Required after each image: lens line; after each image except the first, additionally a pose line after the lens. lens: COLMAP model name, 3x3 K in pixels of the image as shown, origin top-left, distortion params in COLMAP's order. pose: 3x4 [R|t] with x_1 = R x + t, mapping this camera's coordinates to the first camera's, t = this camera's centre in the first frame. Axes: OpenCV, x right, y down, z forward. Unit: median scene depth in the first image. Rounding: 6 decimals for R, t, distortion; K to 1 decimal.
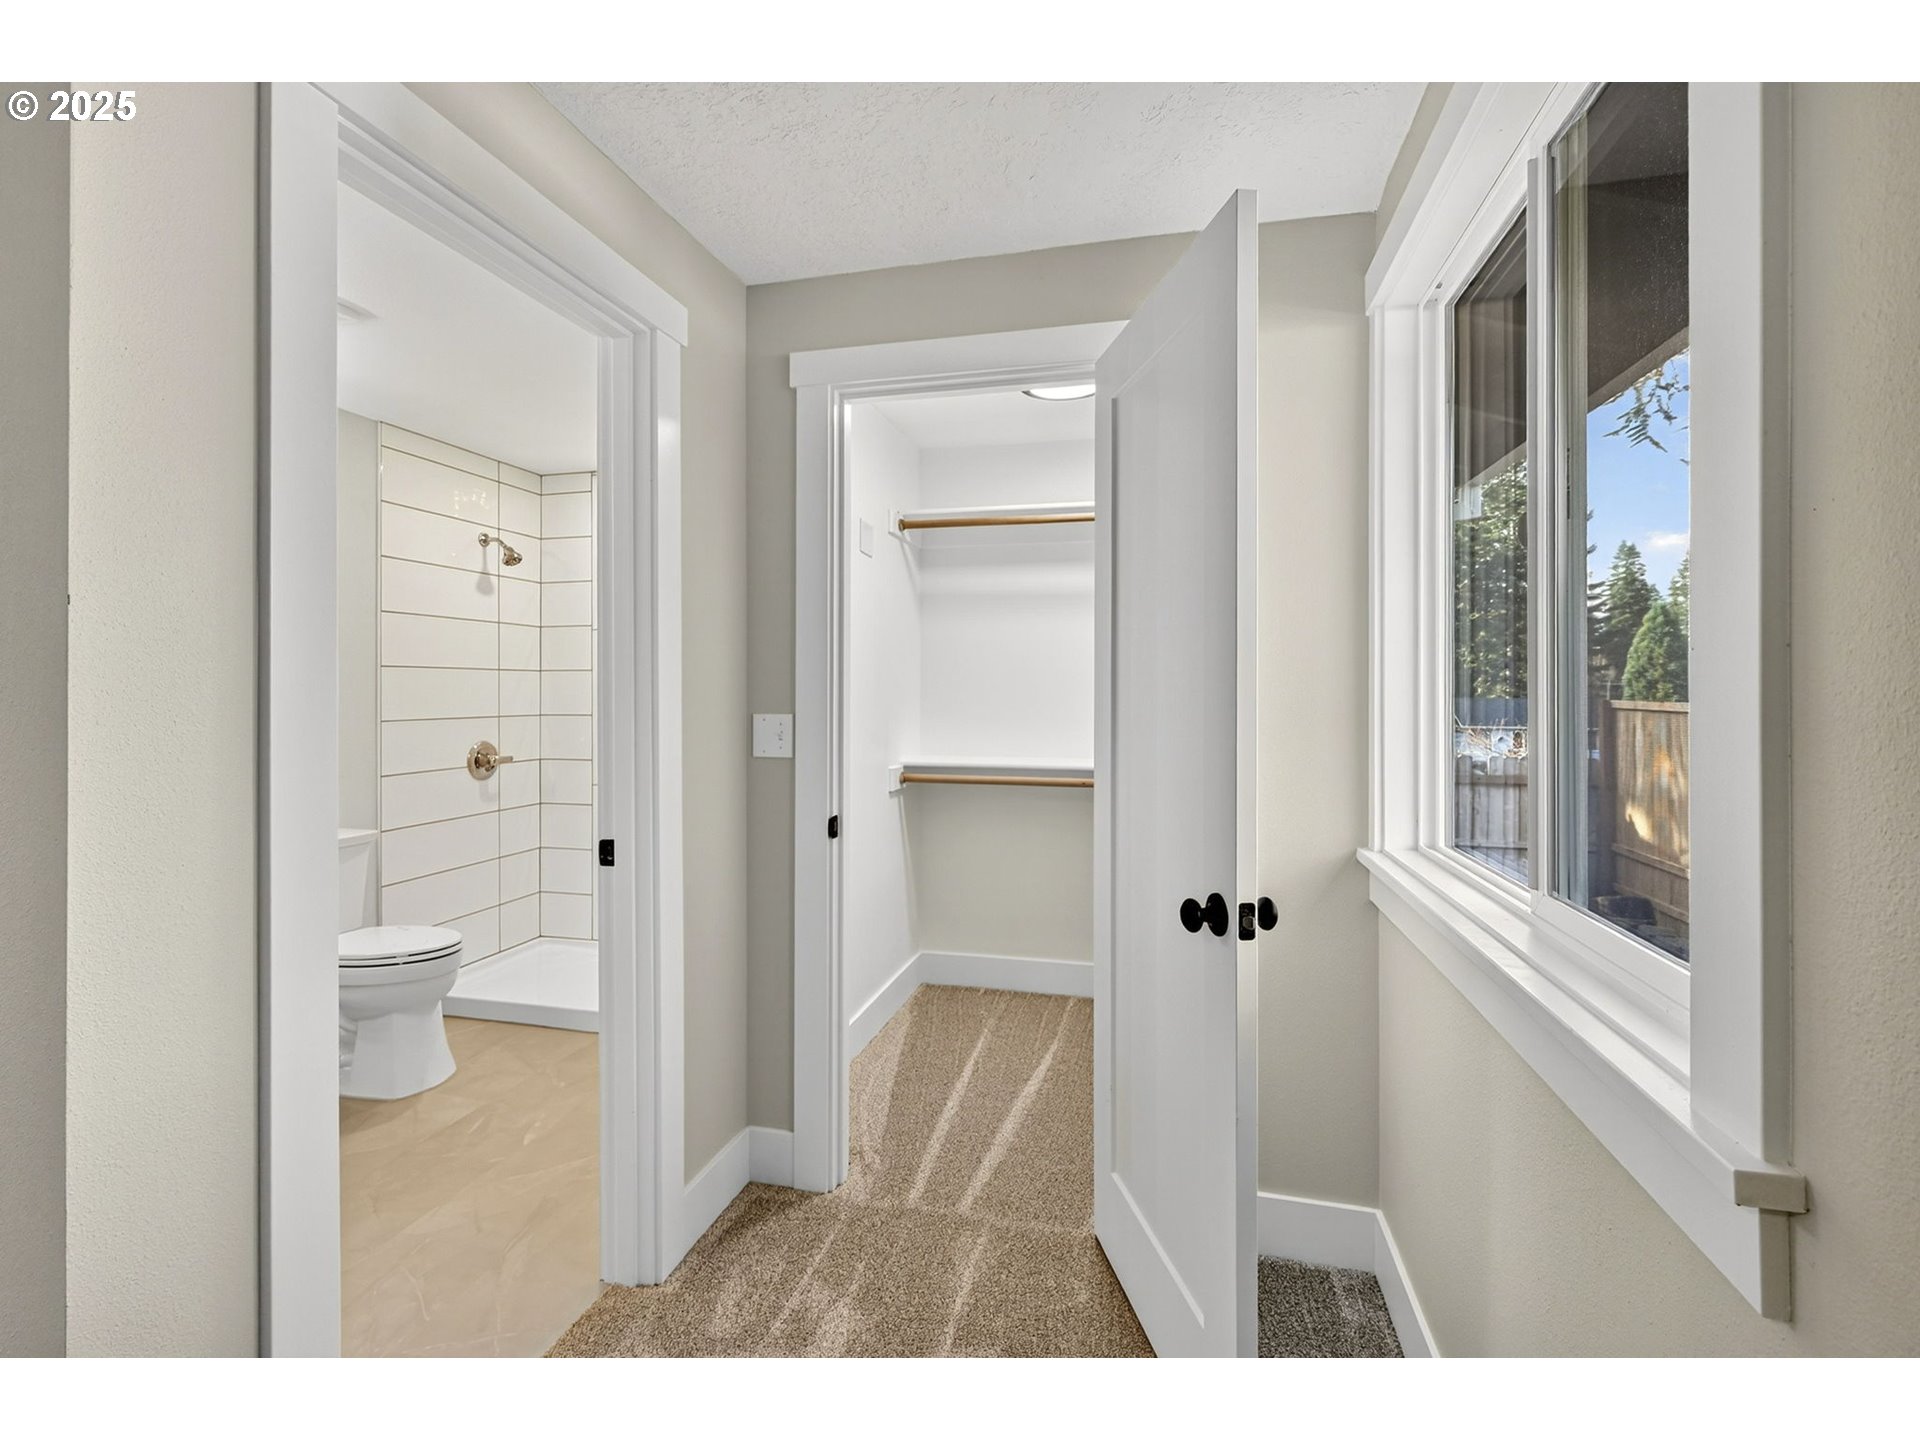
lens RADIAL K [[859.7, 0, 962.0], [0, 859.7, 700.6], [0, 0, 1]] dist [-0.001322, -0.000044]
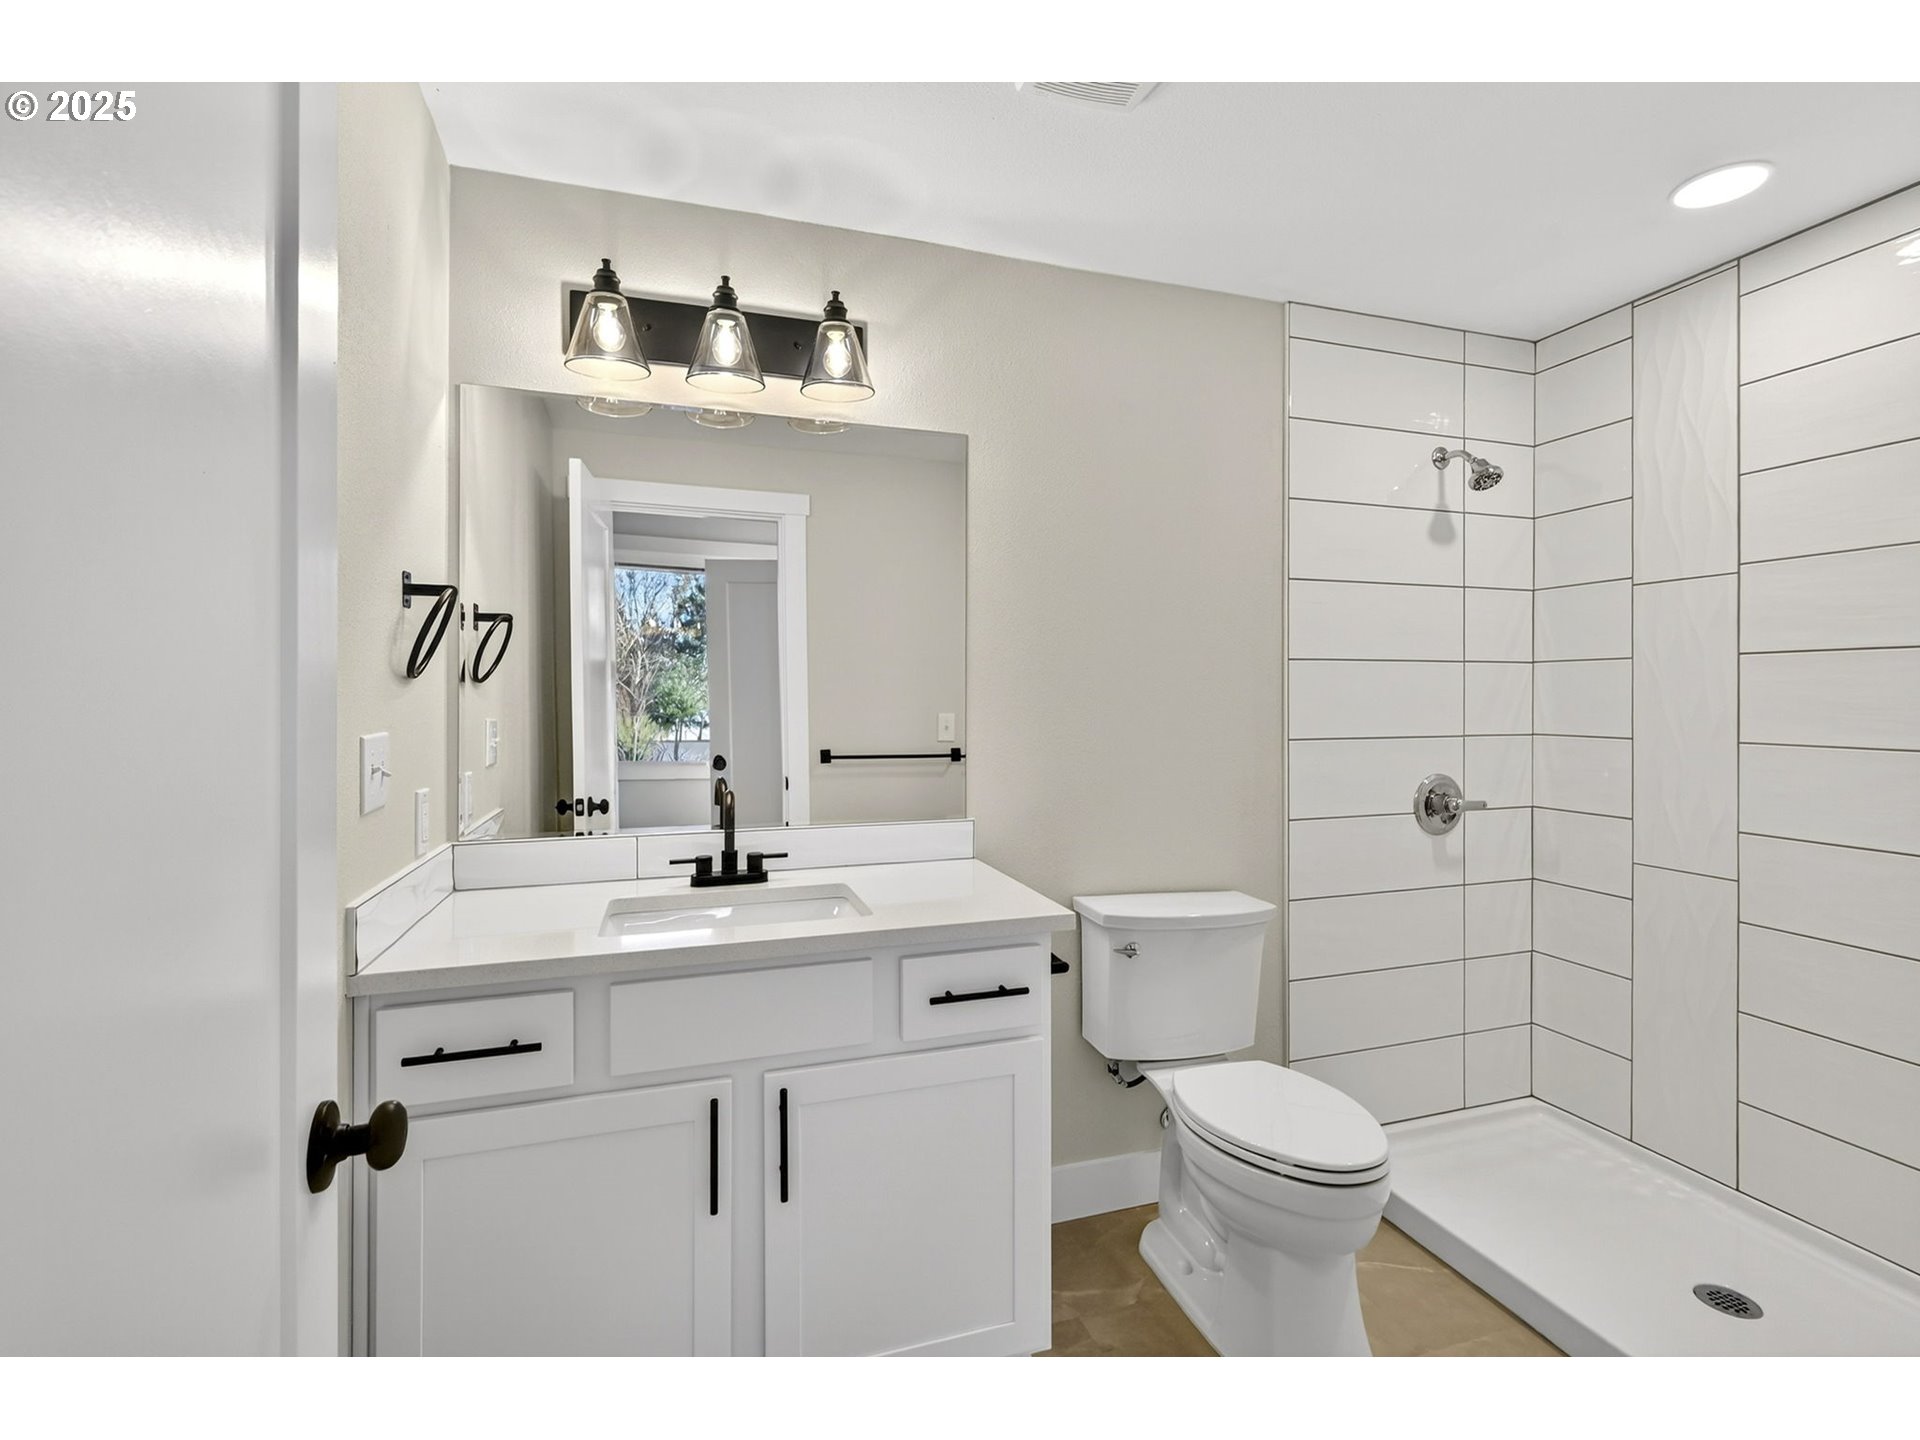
lens RADIAL K [[882.5, 0, 964.3], [0, 882.5, 711.5], [0, 0, 1]] dist [-0.004751, -0.000354]
pose [[0.526969, 0.001088, -0.849884, -0.187255], [-0.003104, 0.999995, -0.000644, 0.002155], [0.849879, 0.002977, 0.526970, 0.356738]]
